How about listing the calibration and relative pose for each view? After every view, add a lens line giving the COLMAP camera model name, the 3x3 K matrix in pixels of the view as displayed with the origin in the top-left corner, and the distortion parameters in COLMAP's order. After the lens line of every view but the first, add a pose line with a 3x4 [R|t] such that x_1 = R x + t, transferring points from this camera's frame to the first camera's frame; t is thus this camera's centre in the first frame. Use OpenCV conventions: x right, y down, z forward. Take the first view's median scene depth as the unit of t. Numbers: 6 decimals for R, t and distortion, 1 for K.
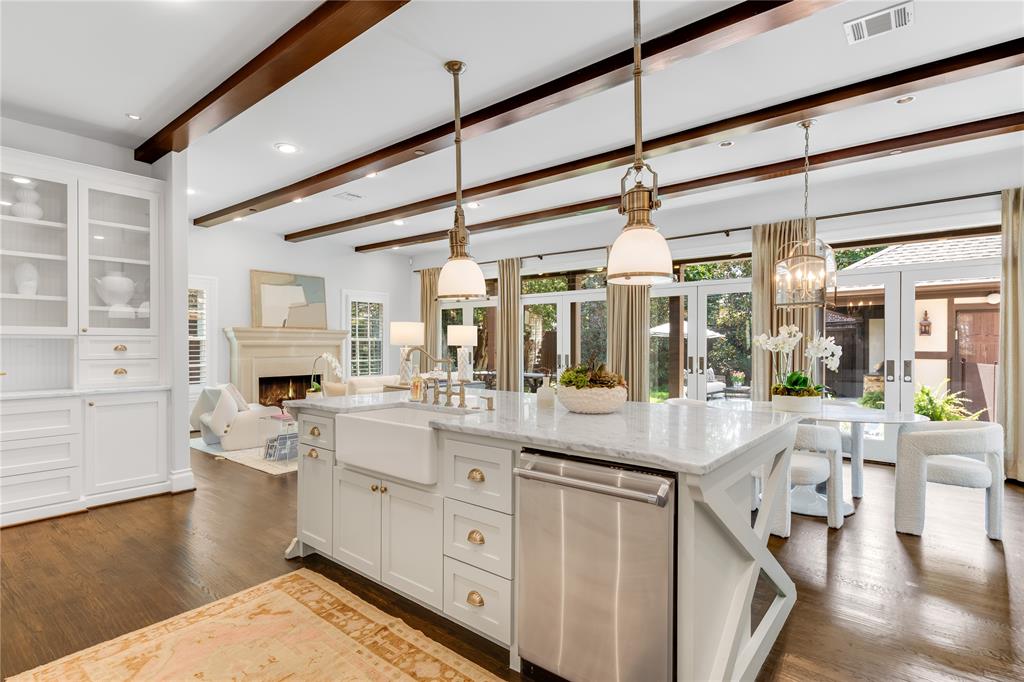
lens RADIAL K [[508.4, 0, 512.0], [0, 508.4, 341.0], [0, 0, 1]] dist [0.001684, -0.000057]
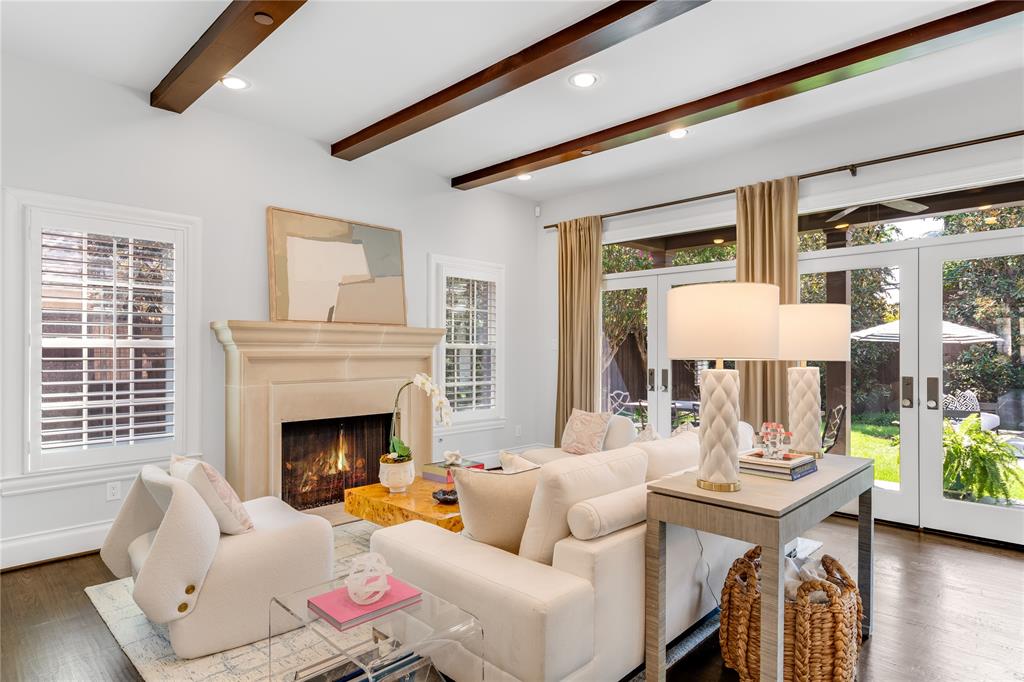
lens RADIAL K [[577.0, 0, 512.0], [0, 577.0, 341.0], [0, 0, 1]] dist [-0.037260, -0.000783]
pose [[0.995200, -0.003701, -0.097796, -0.193972], [0.002298, 0.999893, -0.014450, 0.000721], [0.097839, 0.014156, 0.995102, 0.410657]]
